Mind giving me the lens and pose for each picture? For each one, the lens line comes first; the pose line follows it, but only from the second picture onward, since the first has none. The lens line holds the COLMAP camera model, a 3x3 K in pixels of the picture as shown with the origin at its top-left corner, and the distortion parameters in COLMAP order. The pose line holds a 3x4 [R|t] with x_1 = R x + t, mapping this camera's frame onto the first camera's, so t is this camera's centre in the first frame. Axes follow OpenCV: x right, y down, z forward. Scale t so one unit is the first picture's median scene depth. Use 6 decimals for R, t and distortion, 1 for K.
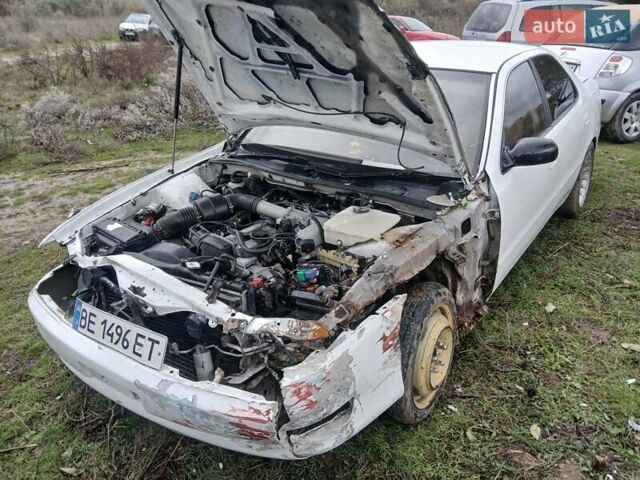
lens RADIAL K [[501.4, 0, 320.0], [0, 501.4, 240.0], [0, 0, 1]] dist [-0.000327, -0.001145]
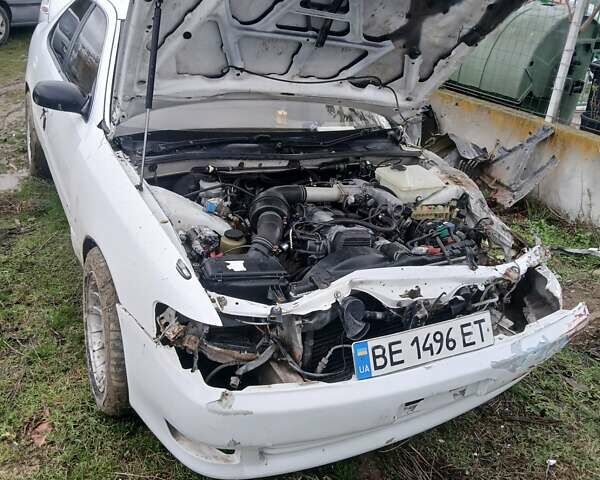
lens RADIAL K [[608.0, 0, 300.0], [0, 608.0, 240.0], [0, 0, 1]] dist [0.043309, -0.028274]
pose [[0.489724, -0.294013, 0.820808, -1.320268], [0.263227, 0.947355, 0.182291, -0.240482], [-0.831193, 0.126787, 0.541335, 0.567974]]
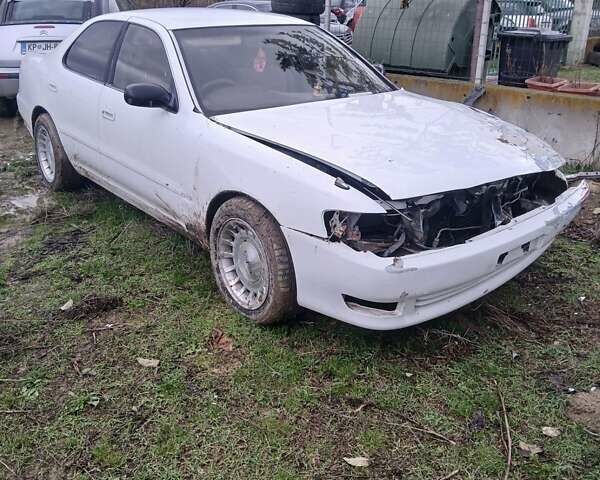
lens RADIAL K [[608.0, 0, 300.0], [0, 608.0, 240.0], [0, 0, 1]] dist [0.043309, -0.028274]
pose [[0.295476, -0.344499, 0.891075, -1.901525], [0.393041, 0.893964, 0.215286, -0.284345], [-0.870754, 0.286617, 0.399547, 0.829950]]
